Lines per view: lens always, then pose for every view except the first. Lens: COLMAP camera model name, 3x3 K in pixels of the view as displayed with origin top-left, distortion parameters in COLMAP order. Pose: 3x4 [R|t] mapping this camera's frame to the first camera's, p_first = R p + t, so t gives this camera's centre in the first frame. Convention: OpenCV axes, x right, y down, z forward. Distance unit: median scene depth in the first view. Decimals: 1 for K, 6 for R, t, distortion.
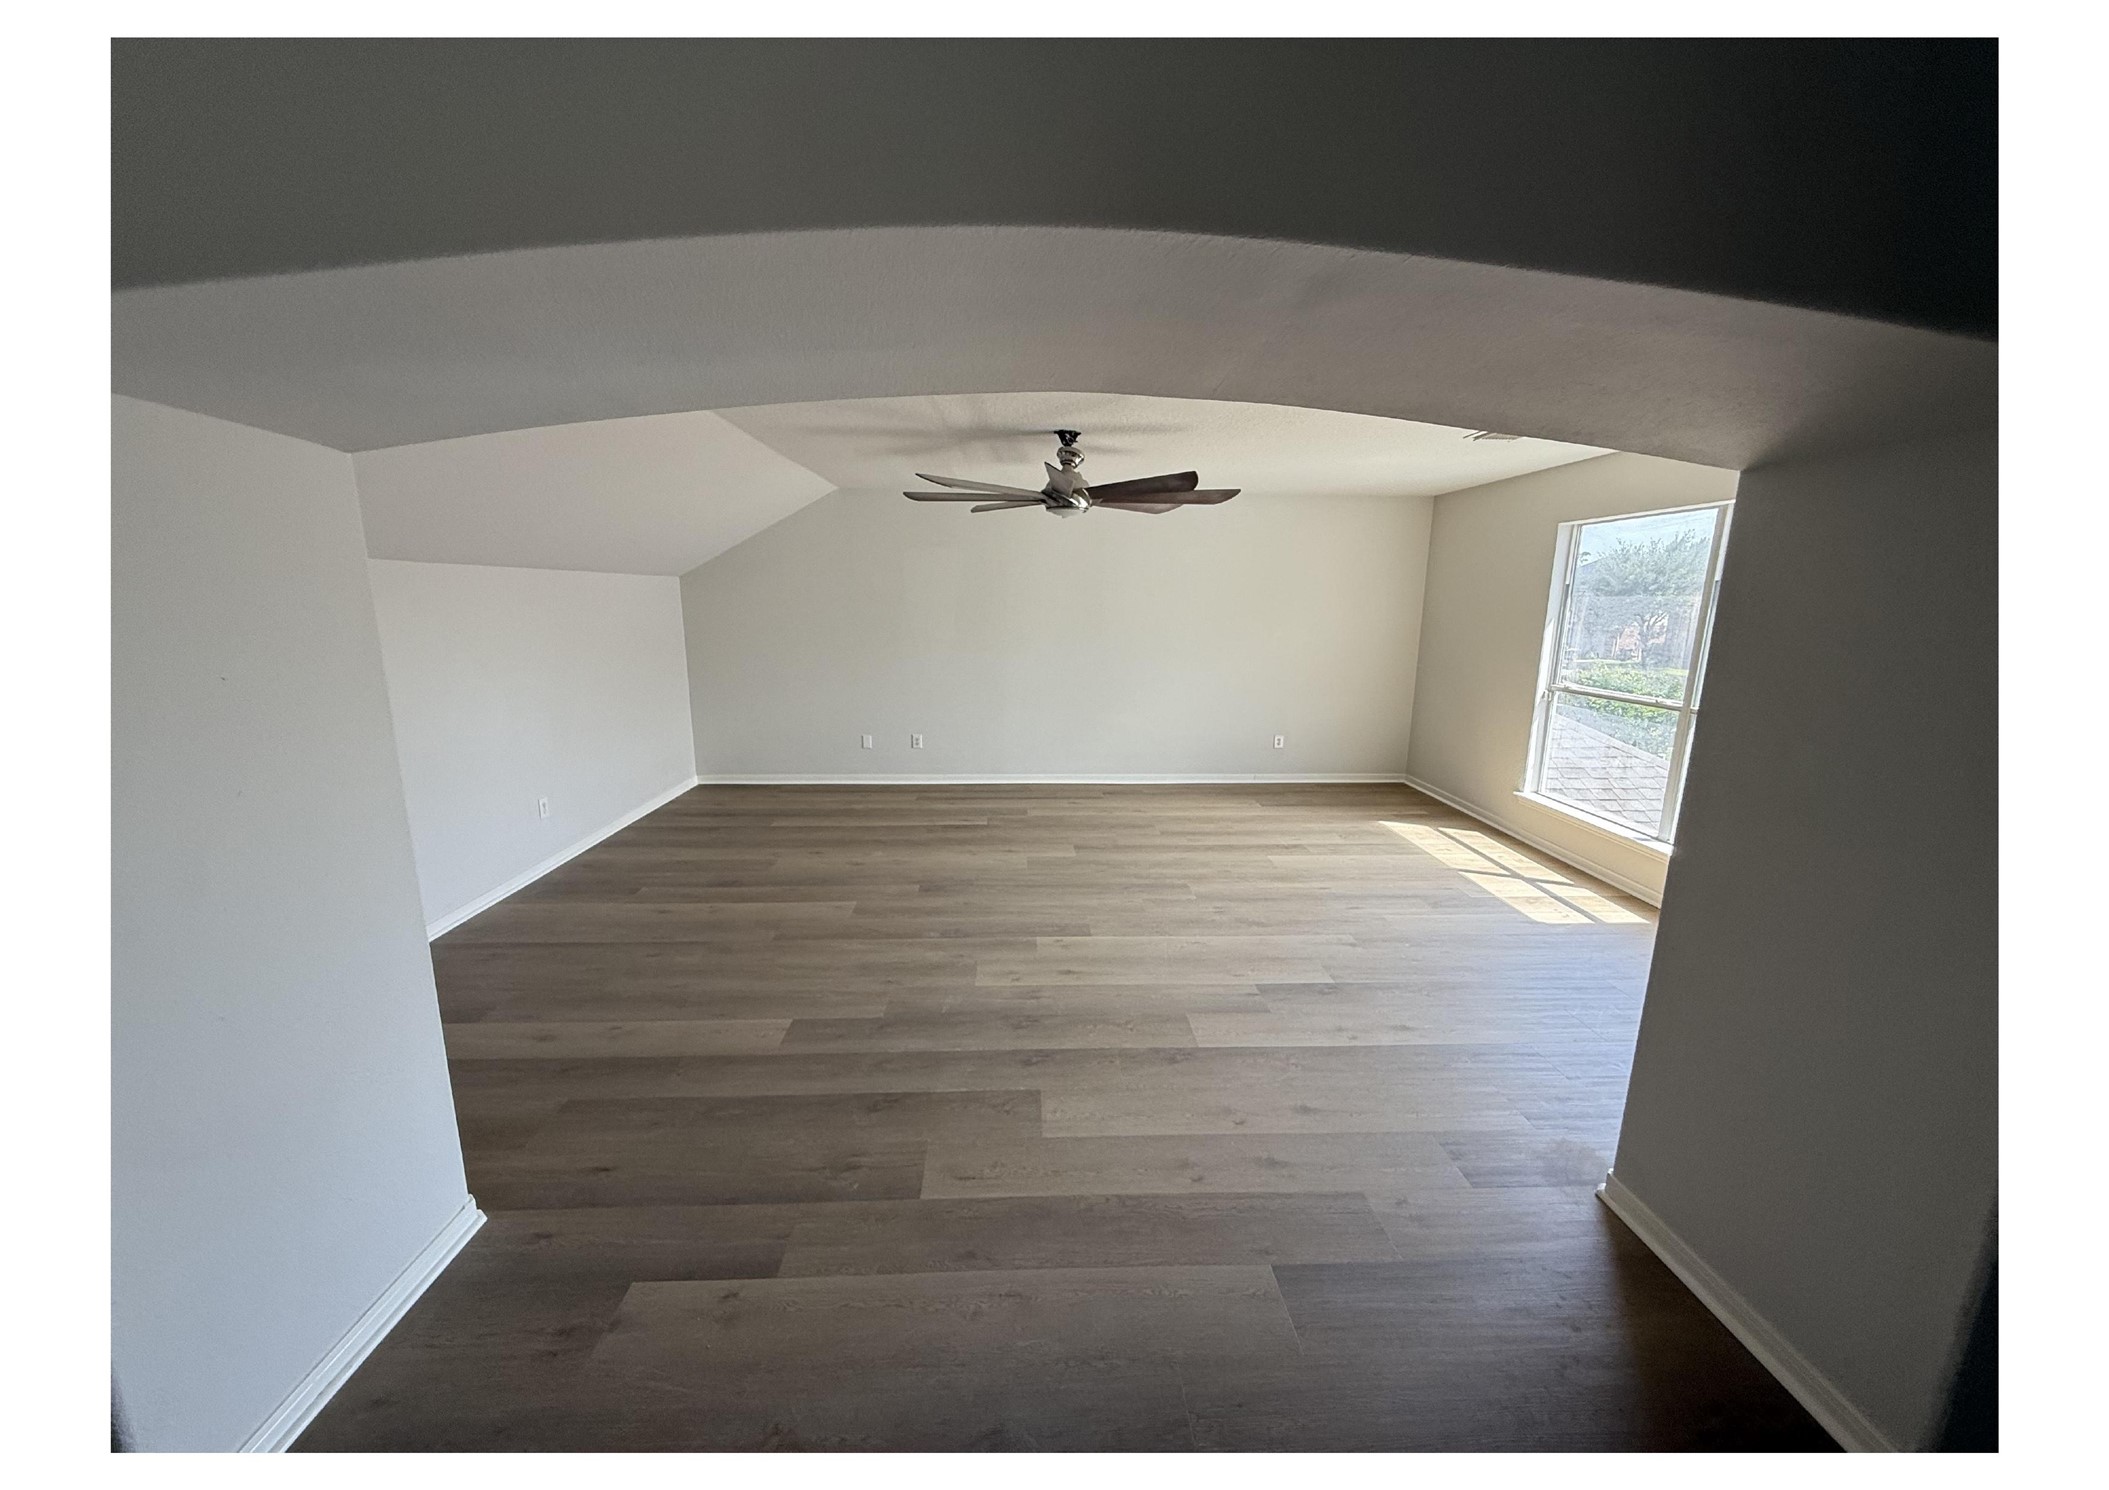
lens RADIAL K [[752.6, 0, 1061.9], [0, 752.6, 744.3], [0, 0, 1]] dist [-0.000394, 0.000053]
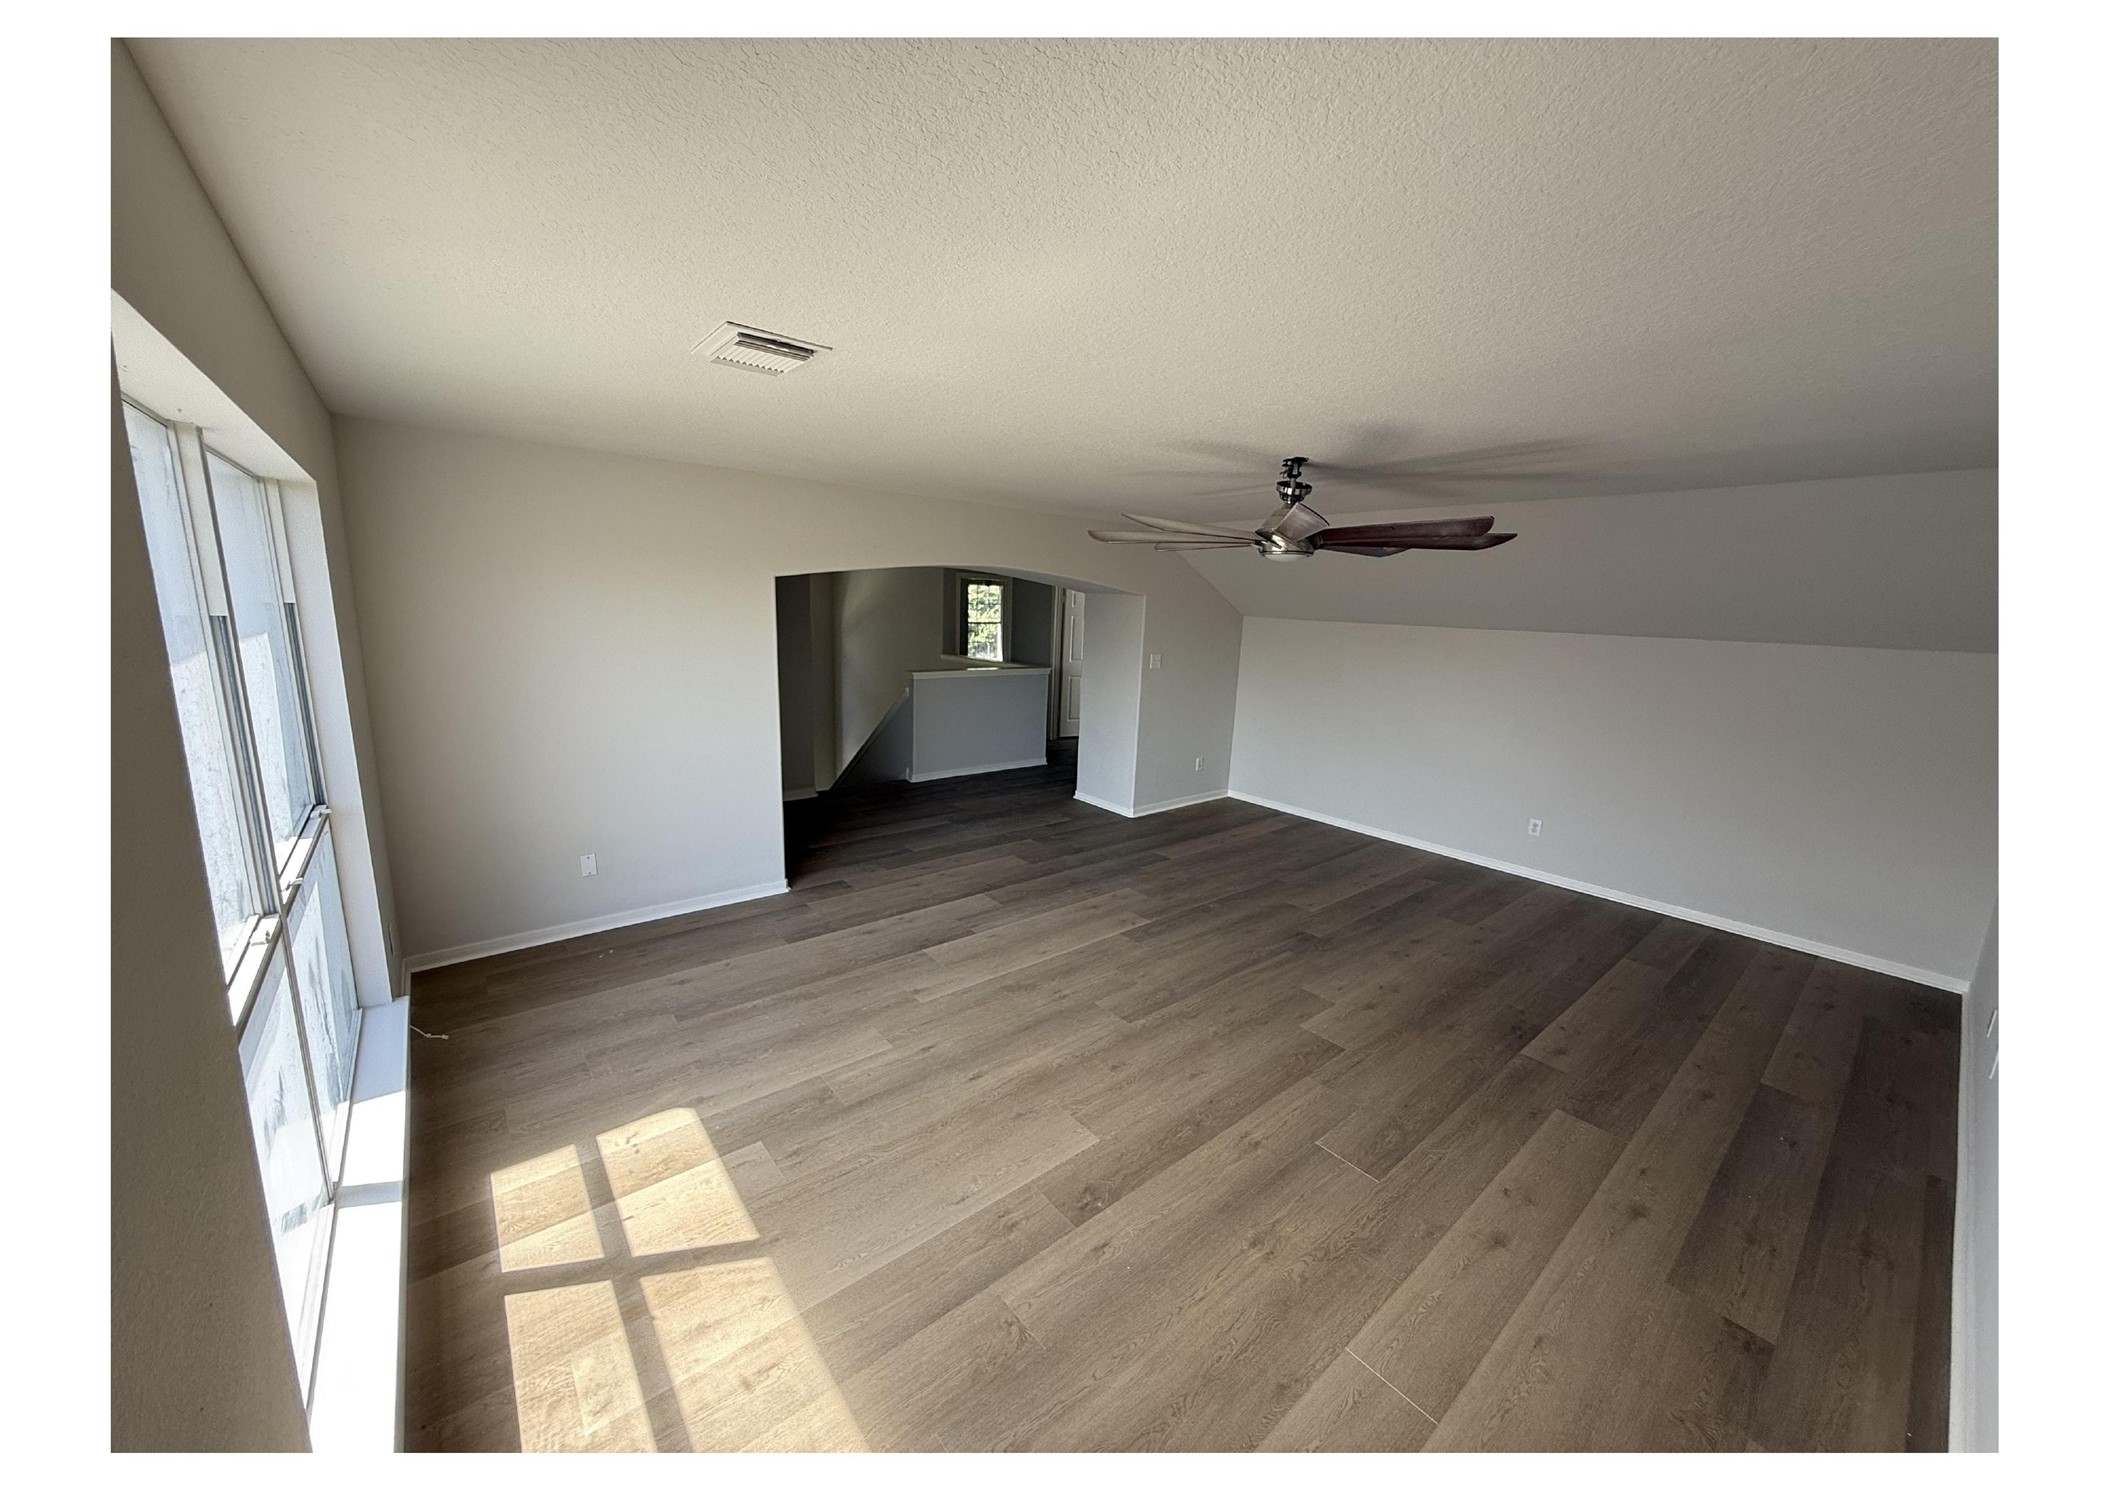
lens RADIAL K [[752.6, 0, 1061.9], [0, 752.6, 744.3], [0, 0, 1]] dist [-0.000394, 0.000053]
pose [[-0.791114, 0.076433, -0.606874, 0.711455], [-0.162049, 0.930520, 0.328439, -0.347096], [0.589812, 0.358176, -0.723762, 1.500833]]
